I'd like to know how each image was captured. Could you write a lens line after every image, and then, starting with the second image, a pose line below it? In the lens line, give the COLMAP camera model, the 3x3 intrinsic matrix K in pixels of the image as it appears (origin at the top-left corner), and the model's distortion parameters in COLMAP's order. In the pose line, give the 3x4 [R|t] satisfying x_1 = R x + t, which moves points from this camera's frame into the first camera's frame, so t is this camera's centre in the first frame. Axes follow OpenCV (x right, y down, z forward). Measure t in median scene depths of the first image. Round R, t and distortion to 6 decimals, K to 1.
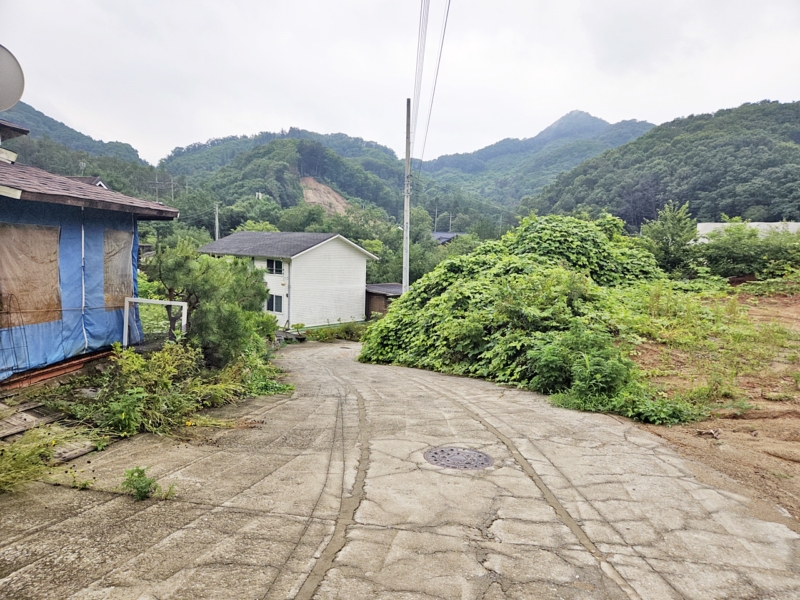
lens RADIAL K [[530.0, 0, 404.8], [0, 530.0, 304.9], [0, 0, 1]] dist [0.052149, -0.026032]
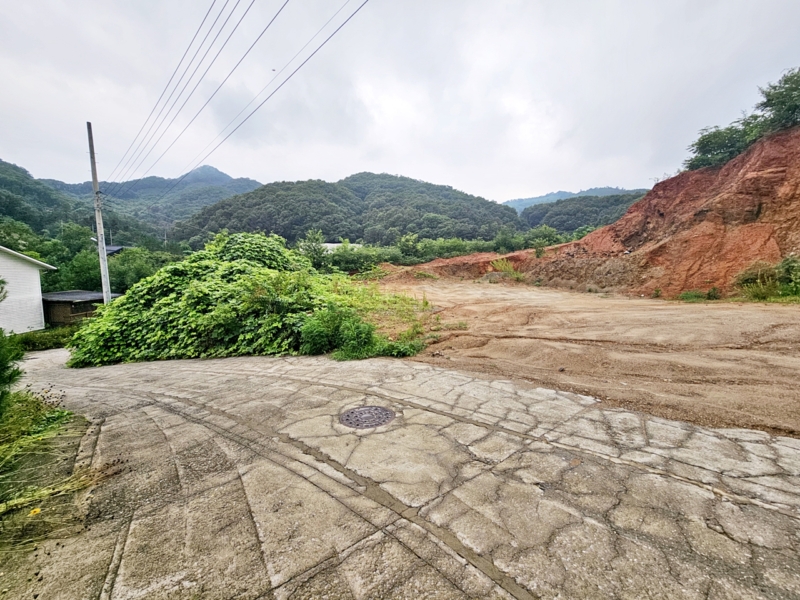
lens RADIAL K [[328.2, 0, 398.4], [0, 328.2, 296.4], [0, 0, 1]] dist [-0.001289, 0.000586]
pose [[0.688613, -0.095934, 0.718755, -0.102300], [0.088100, 0.994936, 0.048391, -0.006543], [-0.719758, 0.029999, 0.693577, 0.110105]]
